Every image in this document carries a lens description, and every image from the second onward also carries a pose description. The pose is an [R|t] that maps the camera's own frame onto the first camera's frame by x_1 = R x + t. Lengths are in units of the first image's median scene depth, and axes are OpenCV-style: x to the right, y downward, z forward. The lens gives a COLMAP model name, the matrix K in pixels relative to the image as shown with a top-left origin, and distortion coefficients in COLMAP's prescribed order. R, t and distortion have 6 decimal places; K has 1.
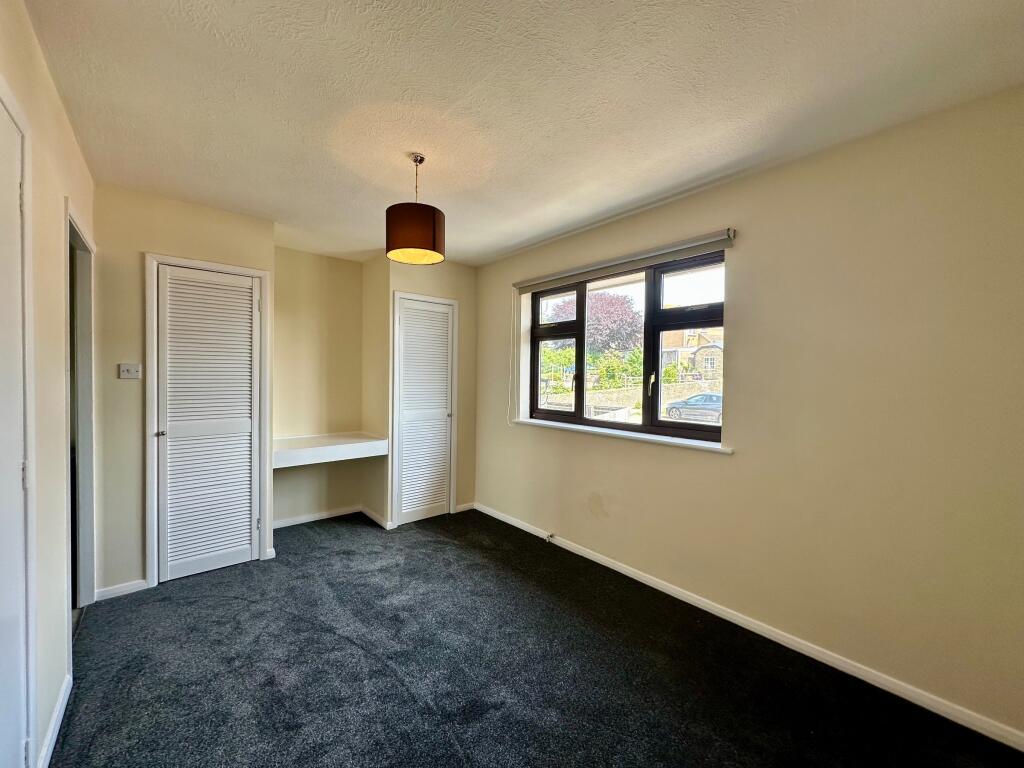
lens RADIAL K [[410.4, 0, 512.5], [0, 410.4, 381.7], [0, 0, 1]] dist [-0.003724, 0.001562]
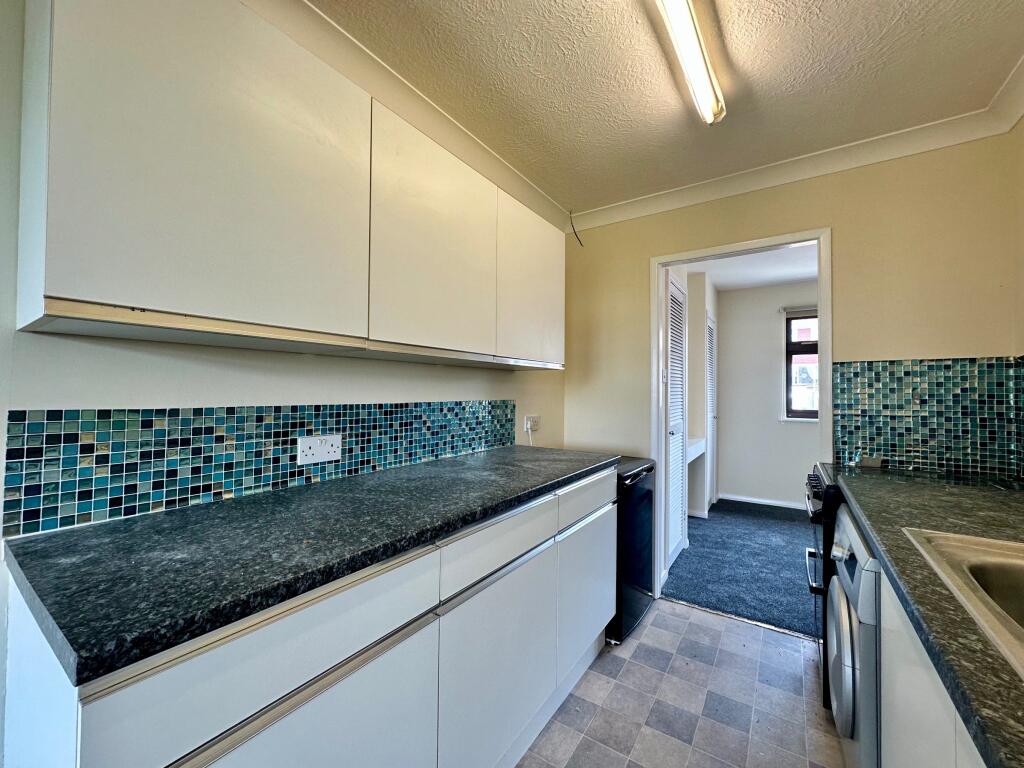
lens RADIAL K [[410.4, 0, 512.1], [0, 410.4, 382.3], [0, 0, 1]] dist [-0.003724, 0.001562]
pose [[0.963267, 0.004493, 0.268508, -1.159366], [0.004371, 0.999465, -0.032404, 0.020694], [-0.268510, 0.032387, 0.962732, 0.043549]]
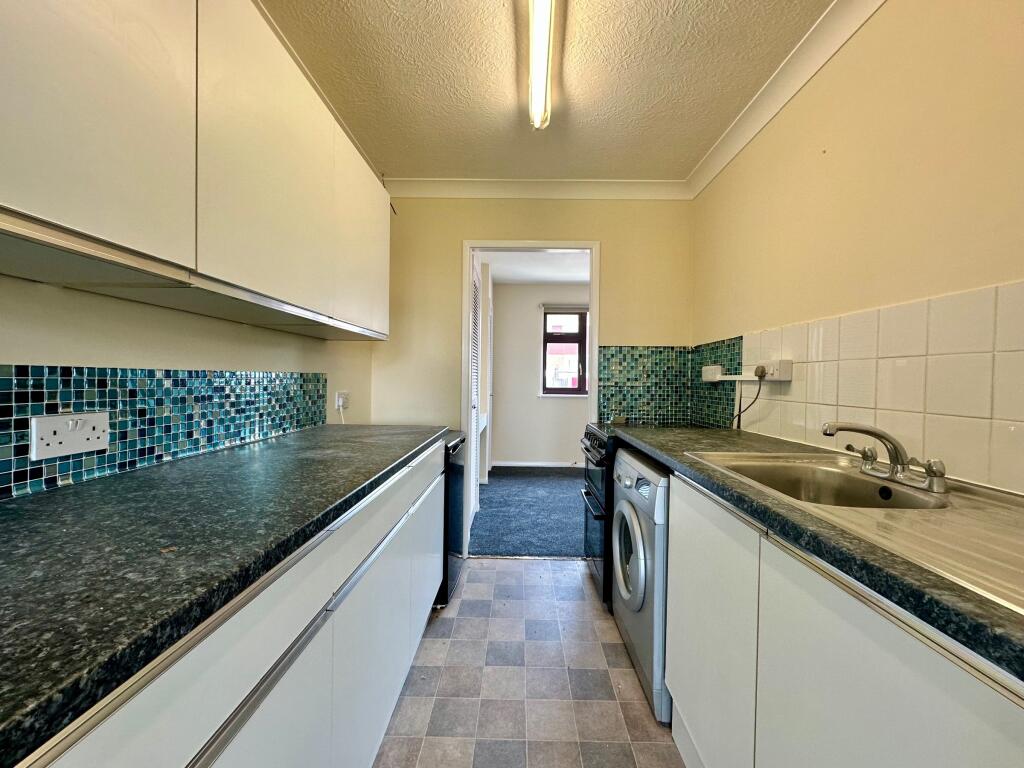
lens RADIAL K [[410.4, 0, 515.6], [0, 410.4, 381.3], [0, 0, 1]] dist [-0.003724, 0.001562]
pose [[0.657191, -0.004751, 0.753710, -1.241687], [0.001917, 0.999987, 0.004633, 0.037403], [-0.753722, -0.001600, 0.657191, 0.097290]]
